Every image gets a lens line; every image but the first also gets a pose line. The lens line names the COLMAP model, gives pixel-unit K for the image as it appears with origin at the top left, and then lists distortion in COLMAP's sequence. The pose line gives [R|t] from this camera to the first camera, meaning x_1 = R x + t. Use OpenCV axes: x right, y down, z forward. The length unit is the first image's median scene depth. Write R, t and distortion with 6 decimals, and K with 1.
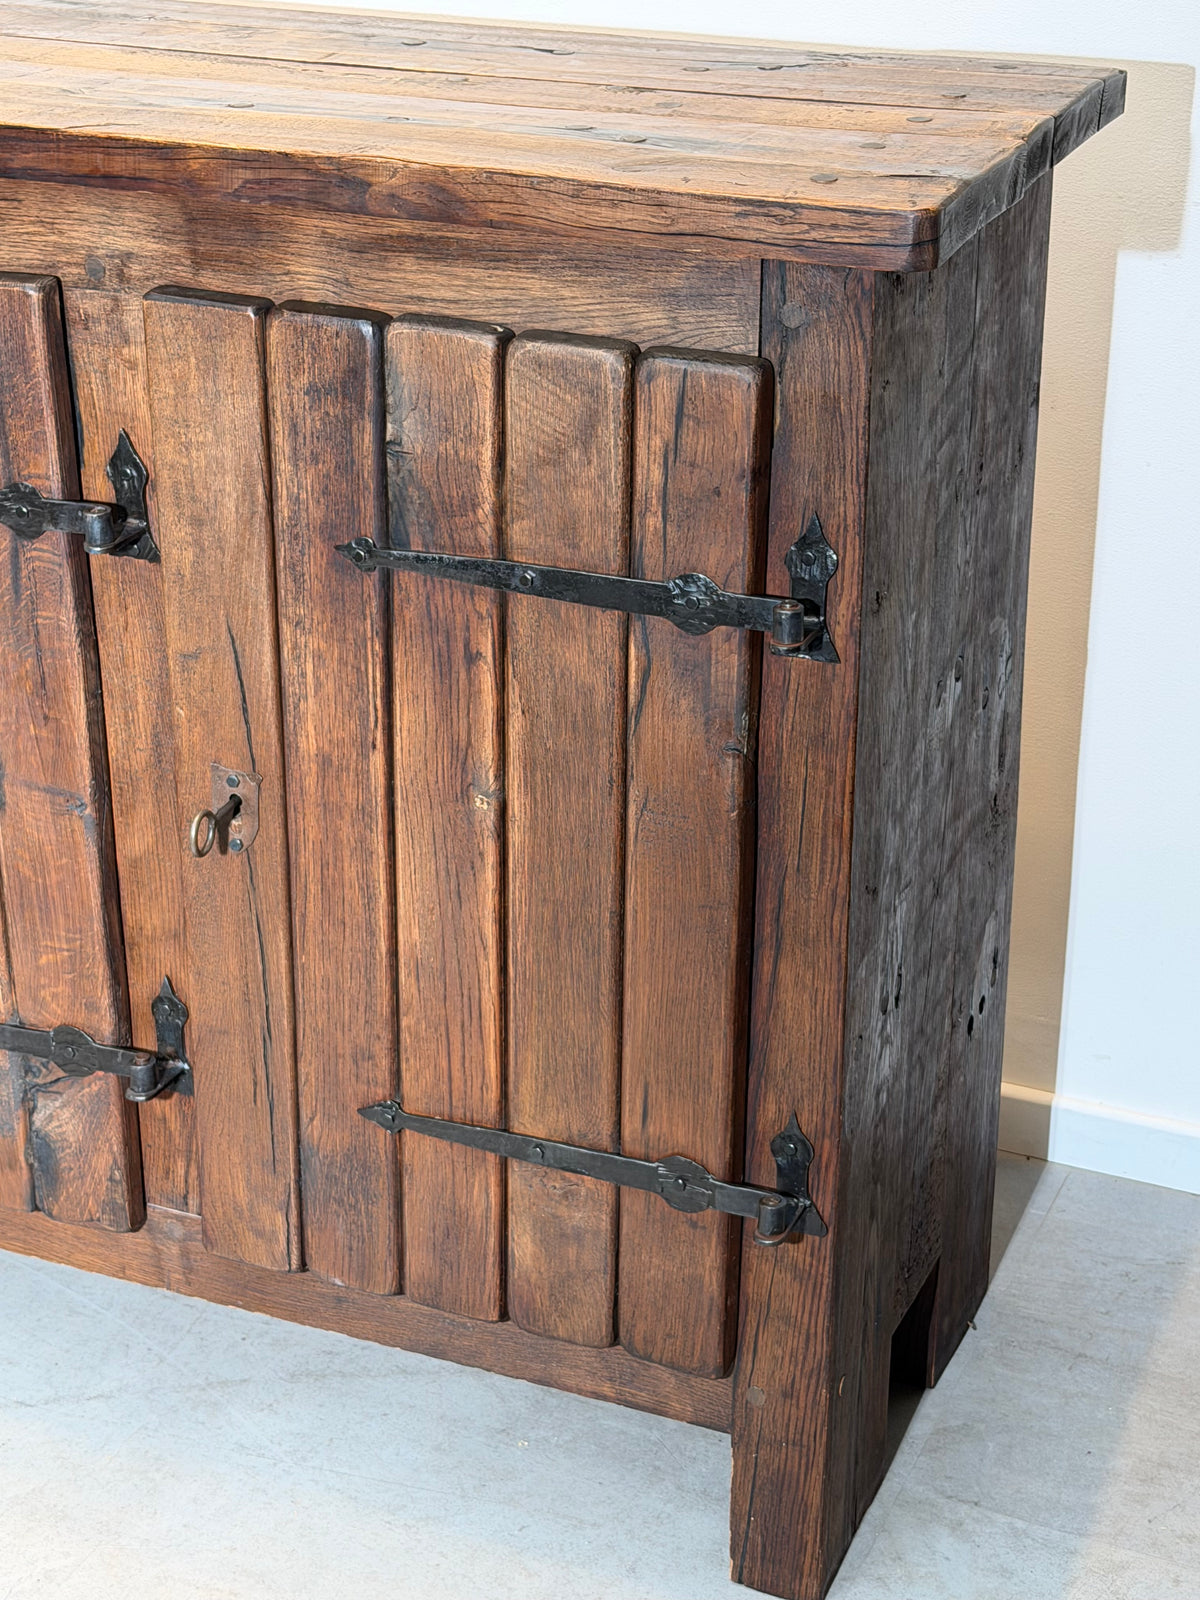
lens RADIAL K [[2689.6, 0, 600.0], [0, 2689.6, 800.0], [0, 0, 1]] dist [0.157929, -0.170784]
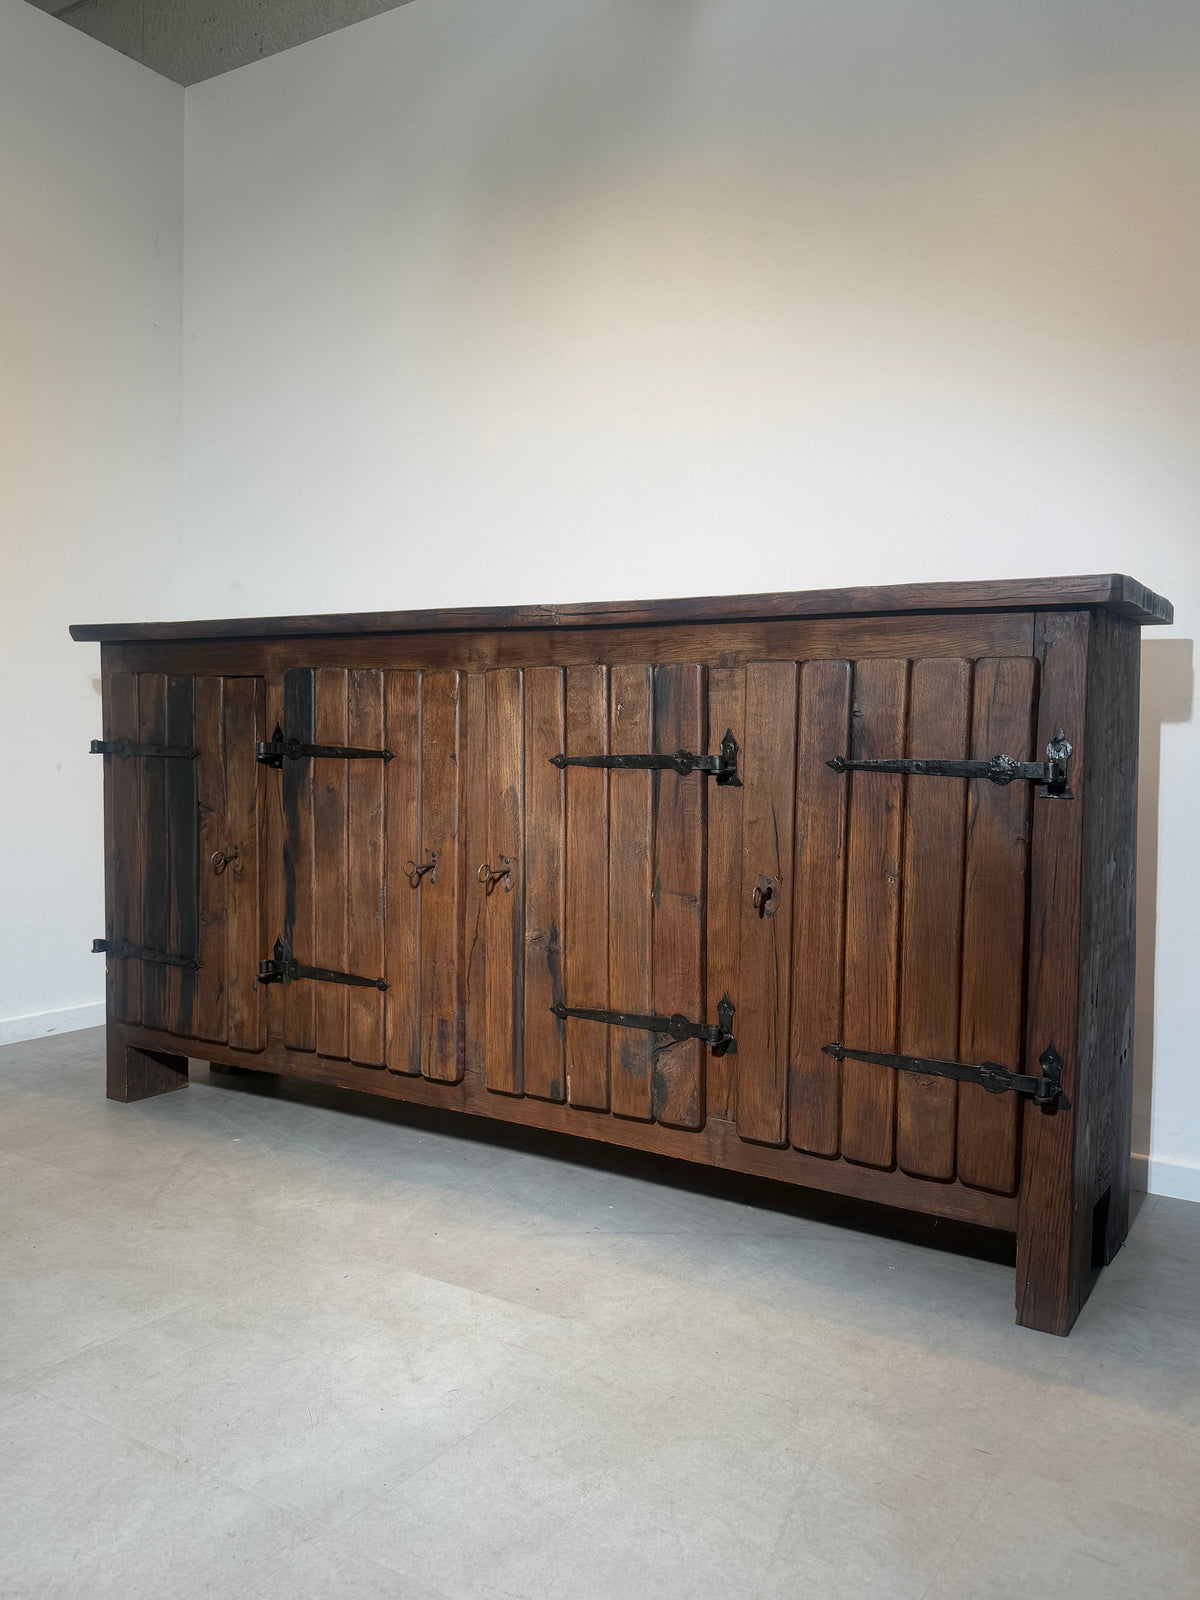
lens RADIAL K [[1234.7, 0, 604.5], [0, 1234.7, 805.9], [0, 0, 1]] dist [0.169566, -0.312652]
pose [[0.988012, 0.018510, -0.153262, -0.116036], [-0.072211, 0.932893, -0.352840, 0.305967], [0.136445, 0.359677, 0.923047, 0.025671]]
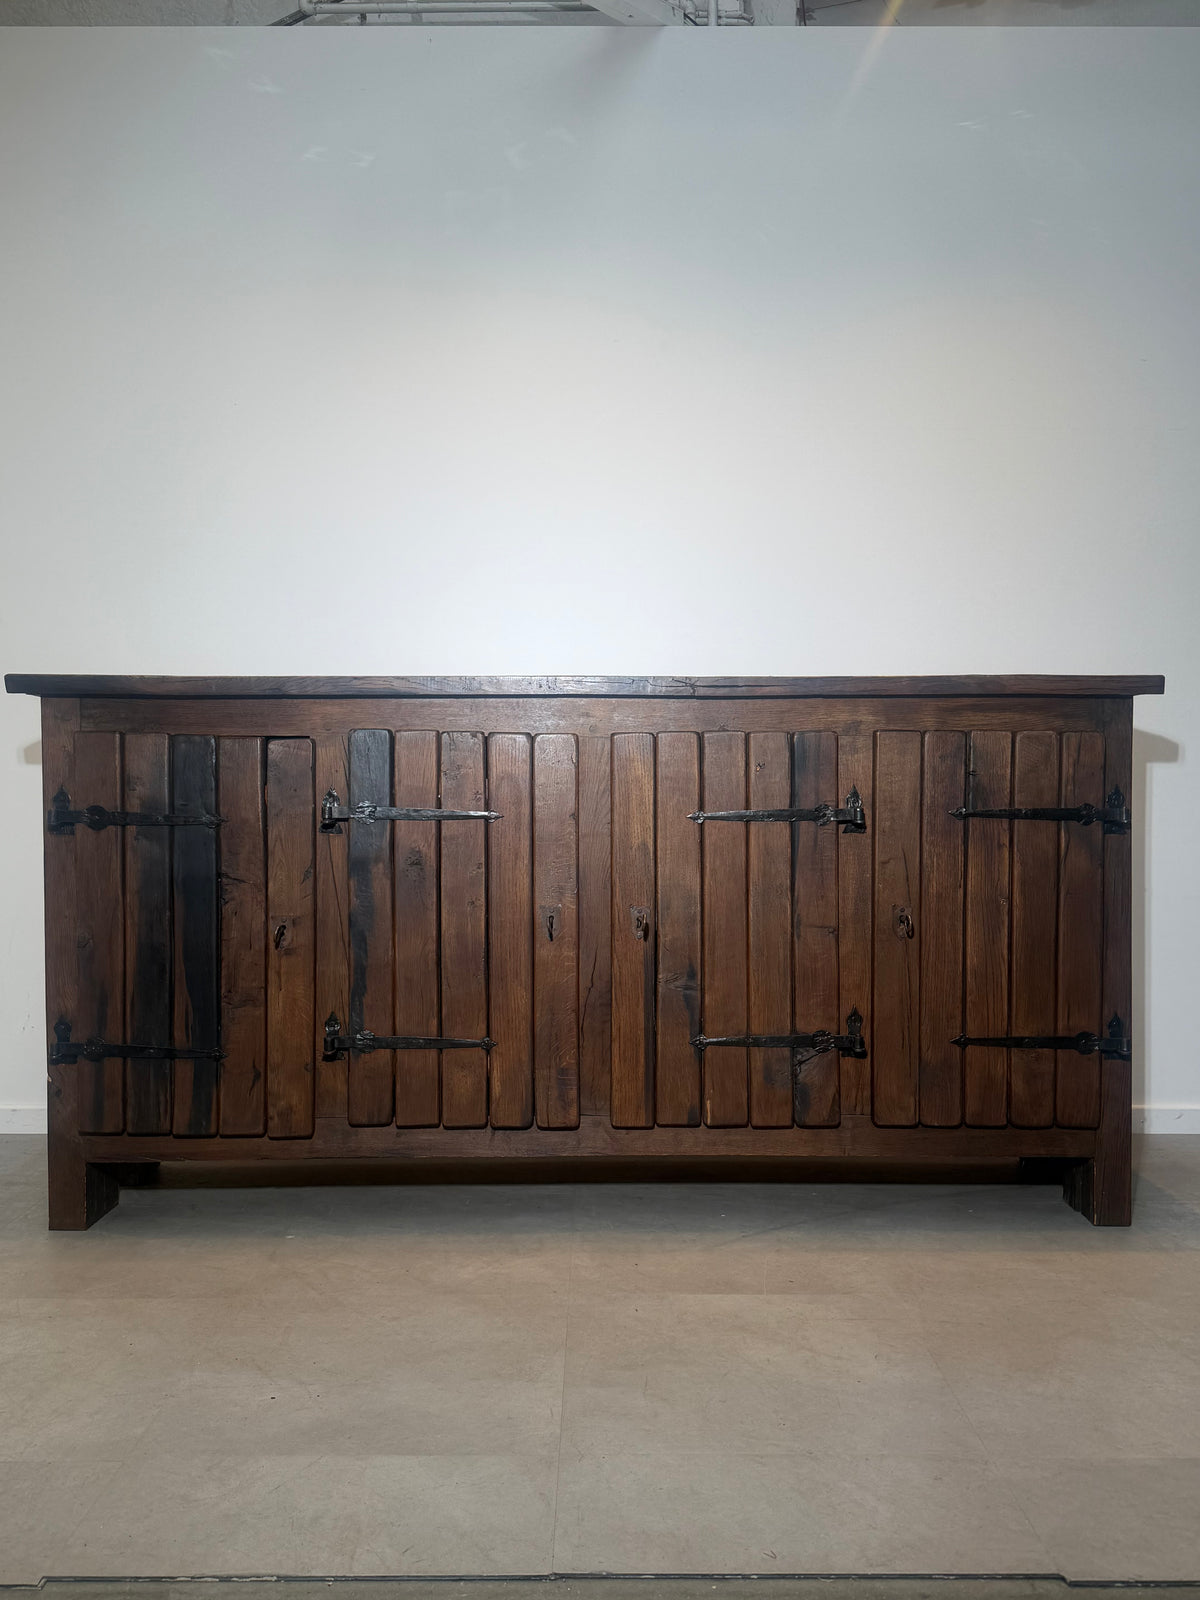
lens RADIAL K [[1308.7, 0, 608.9], [0, 1308.7, 807.7], [0, 0, 1]] dist [0.171307, -0.321428]
pose [[0.920866, -0.015348, 0.389578, -0.925856], [0.164315, 0.921426, -0.352100, 0.318221], [-0.353563, 0.388251, 0.851031, -0.057622]]
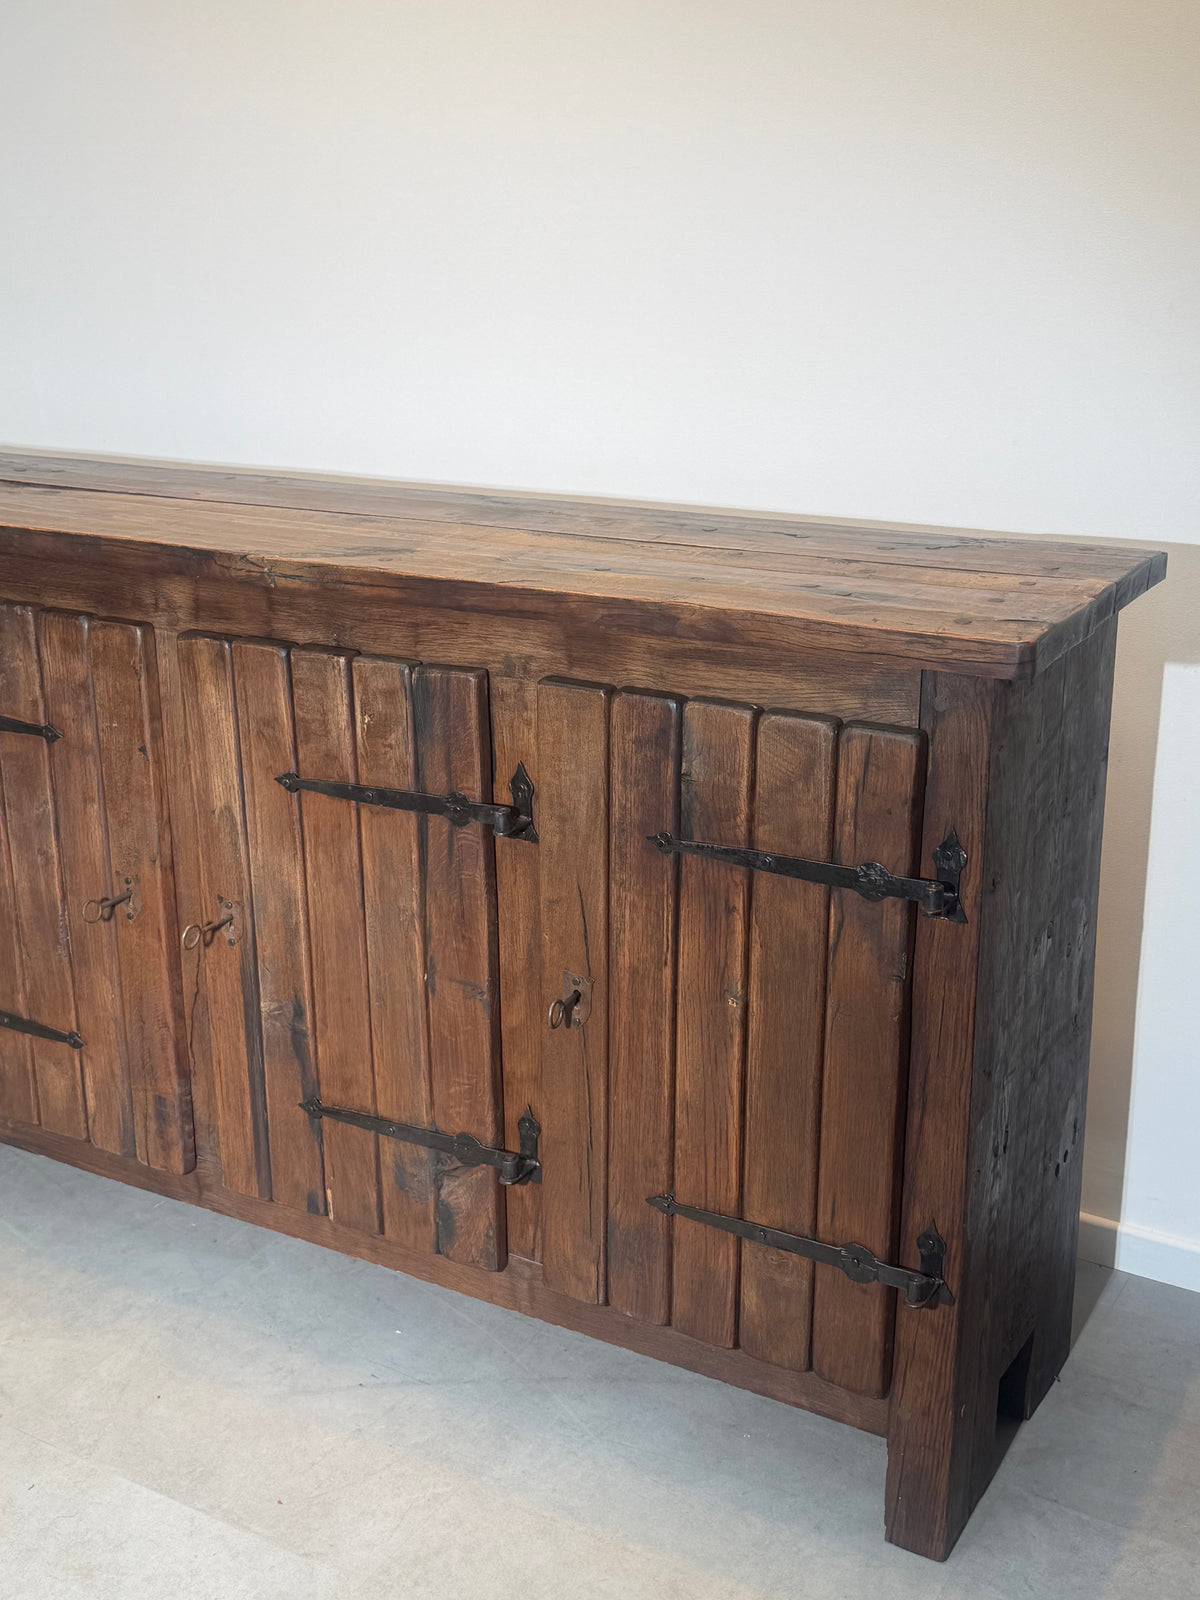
lens RADIAL K [[1824.9, 0, 589.3], [0, 1824.9, 802.1], [0, 0, 1]] dist [0.153548, -0.160422]
pose [[0.991565, 0.032308, -0.125516, 0.003182], [-0.045602, 0.993475, -0.104535, 0.000189], [0.121320, 0.109377, 0.986569, -0.072091]]
